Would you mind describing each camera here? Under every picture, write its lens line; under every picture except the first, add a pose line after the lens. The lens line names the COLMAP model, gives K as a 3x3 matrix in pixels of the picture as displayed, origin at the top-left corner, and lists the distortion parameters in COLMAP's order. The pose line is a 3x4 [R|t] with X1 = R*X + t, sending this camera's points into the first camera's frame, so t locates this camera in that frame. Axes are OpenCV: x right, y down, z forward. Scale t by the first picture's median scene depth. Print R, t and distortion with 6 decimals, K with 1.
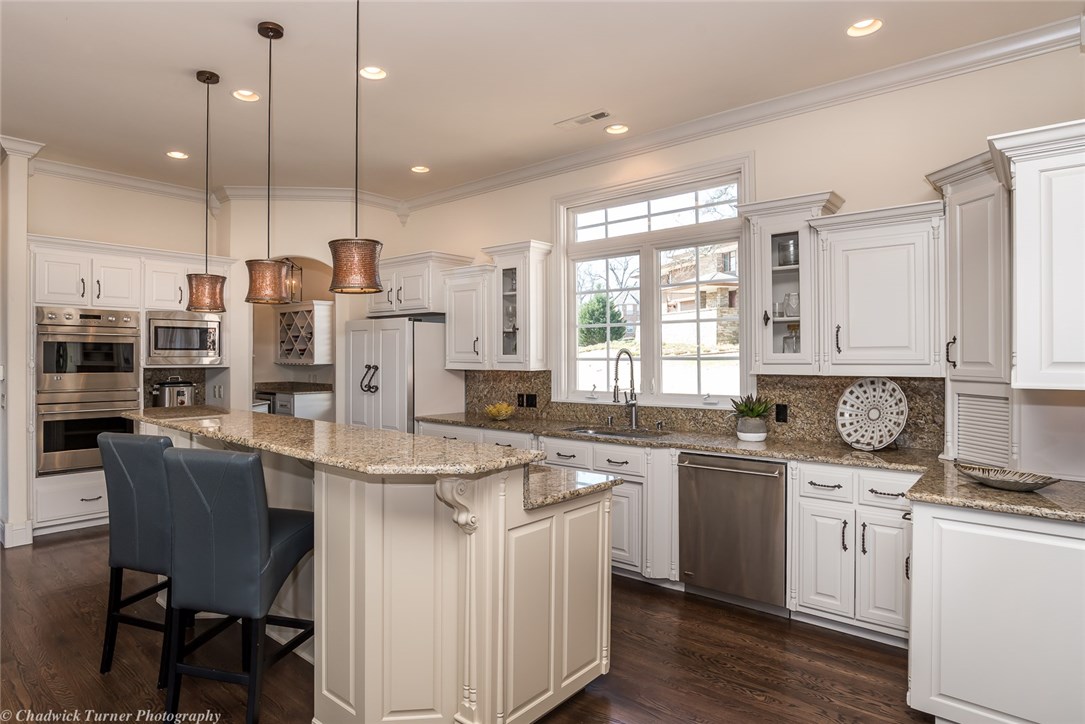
lens RADIAL K [[621.2, 0, 542.5], [0, 621.2, 362.0], [0, 0, 1]] dist [-0.001600, -0.000189]
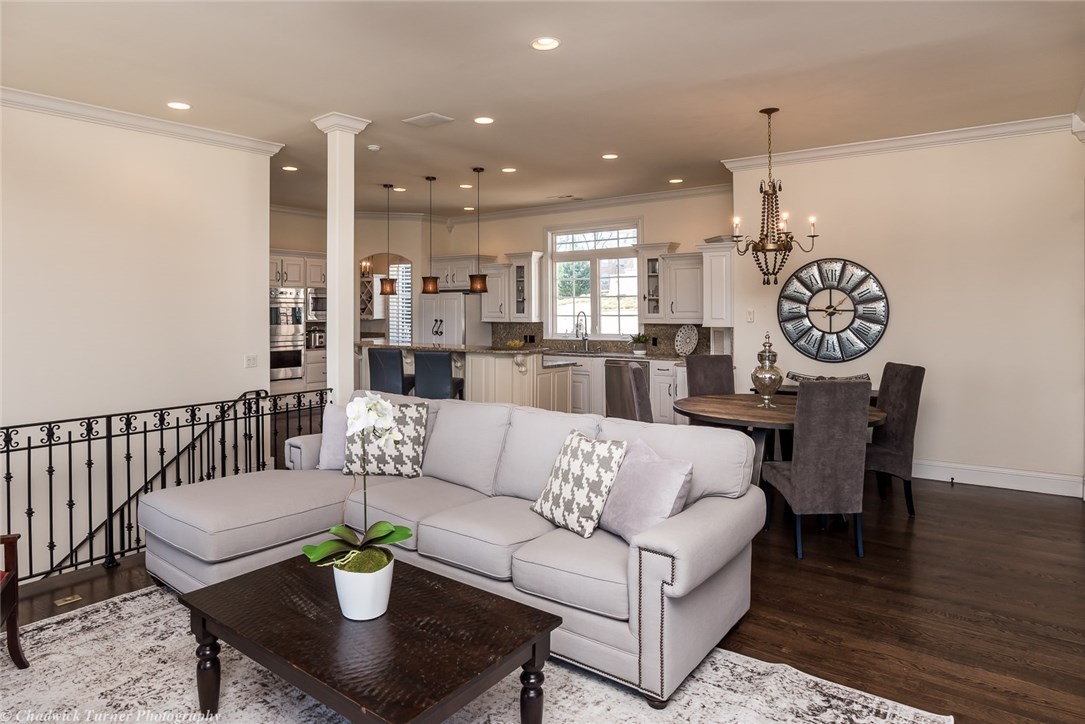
lens RADIAL K [[621.2, 0, 542.5], [0, 621.2, 362.0], [0, 0, 1]] dist [-0.001600, -0.000189]
pose [[0.999241, -0.006933, 0.038324, -0.058494], [0.003985, 0.997063, 0.076481, -0.008695], [-0.038741, -0.076270, 0.996334, -0.817831]]
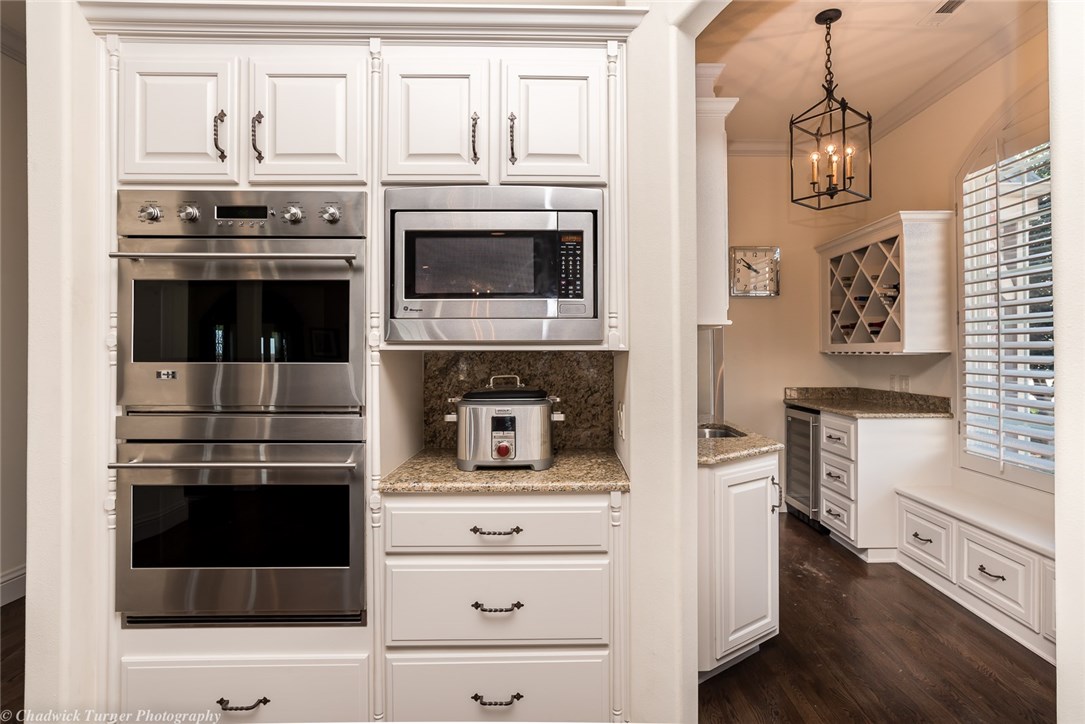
lens RADIAL K [[557.6, 0, 542.5], [0, 557.6, 362.0], [0, 0, 1]] dist [-0.000681, 0.000050]
pose [[0.607062, -0.004708, -0.794641, -0.364135], [0.002755, 0.999989, -0.003820, 0.019909], [0.794650, 0.000129, 0.607068, 0.968223]]
